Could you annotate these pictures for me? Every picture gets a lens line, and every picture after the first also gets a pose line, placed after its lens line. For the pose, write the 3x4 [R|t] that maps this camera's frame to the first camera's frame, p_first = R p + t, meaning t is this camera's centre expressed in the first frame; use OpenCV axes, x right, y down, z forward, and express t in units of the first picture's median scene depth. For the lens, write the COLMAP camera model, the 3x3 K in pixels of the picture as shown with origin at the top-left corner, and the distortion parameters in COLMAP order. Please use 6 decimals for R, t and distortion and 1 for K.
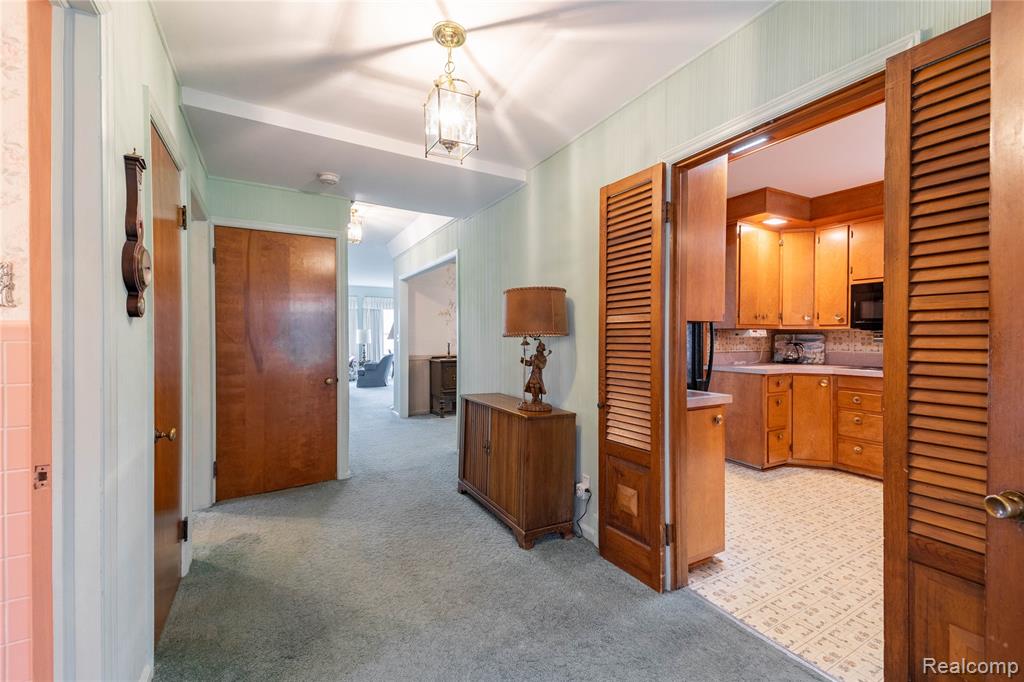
lens RADIAL K [[417.1, 0, 512.8], [0, 417.1, 338.5], [0, 0, 1]] dist [0.057985, -0.019847]
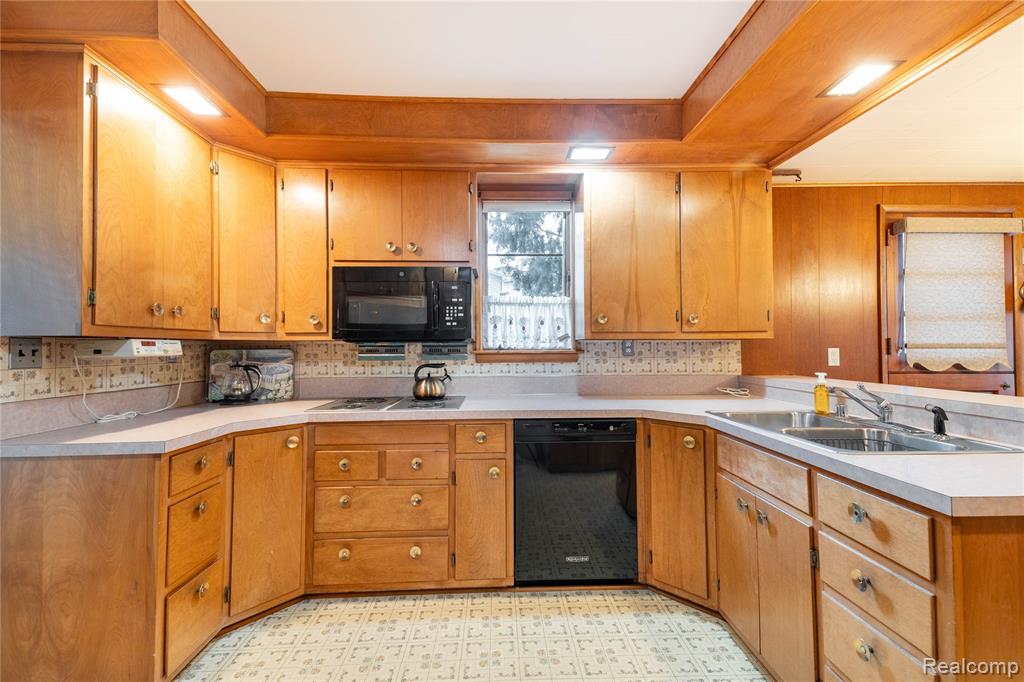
lens RADIAL K [[434.4, 0, 516.7], [0, 434.4, 337.1], [0, 0, 1]] dist [0.056016, -0.022245]
pose [[0.446944, 0.015920, 0.894420, 0.343746], [0.014012, 0.999594, -0.024794, -0.007864], [-0.894452, 0.023615, 0.446540, 0.481594]]
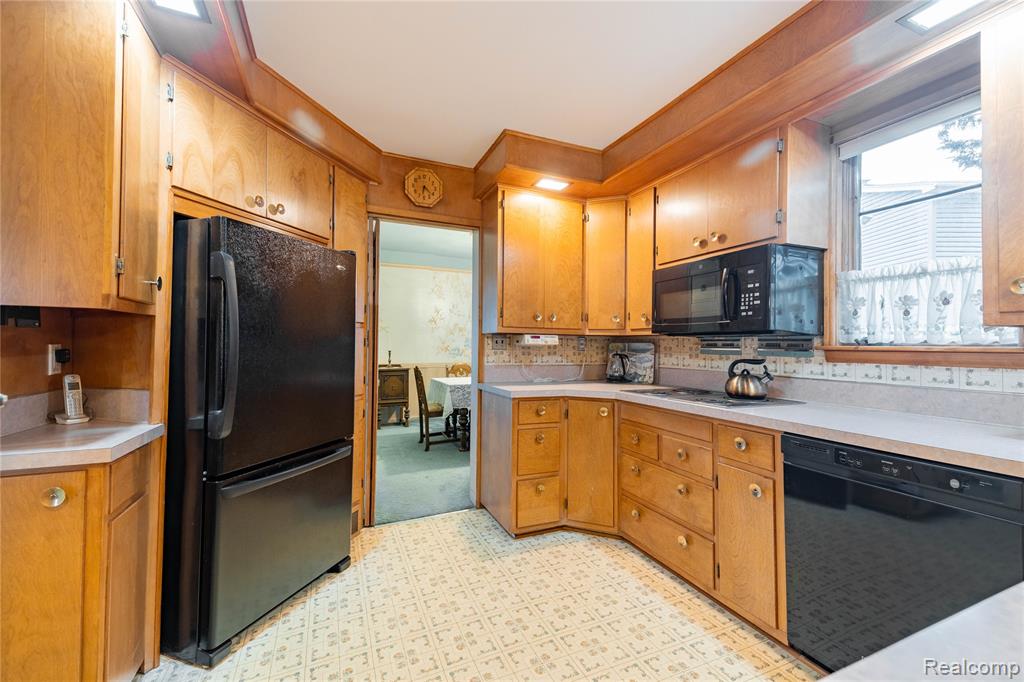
lens RADIAL K [[417.1, 0, 512.8], [0, 417.1, 338.5], [0, 0, 1]] dist [0.057985, -0.019847]
pose [[0.996148, 0.006993, -0.087413, 0.607651], [-0.009263, 0.999630, -0.025592, 0.003921], [0.087201, 0.026304, 0.995843, 0.291818]]
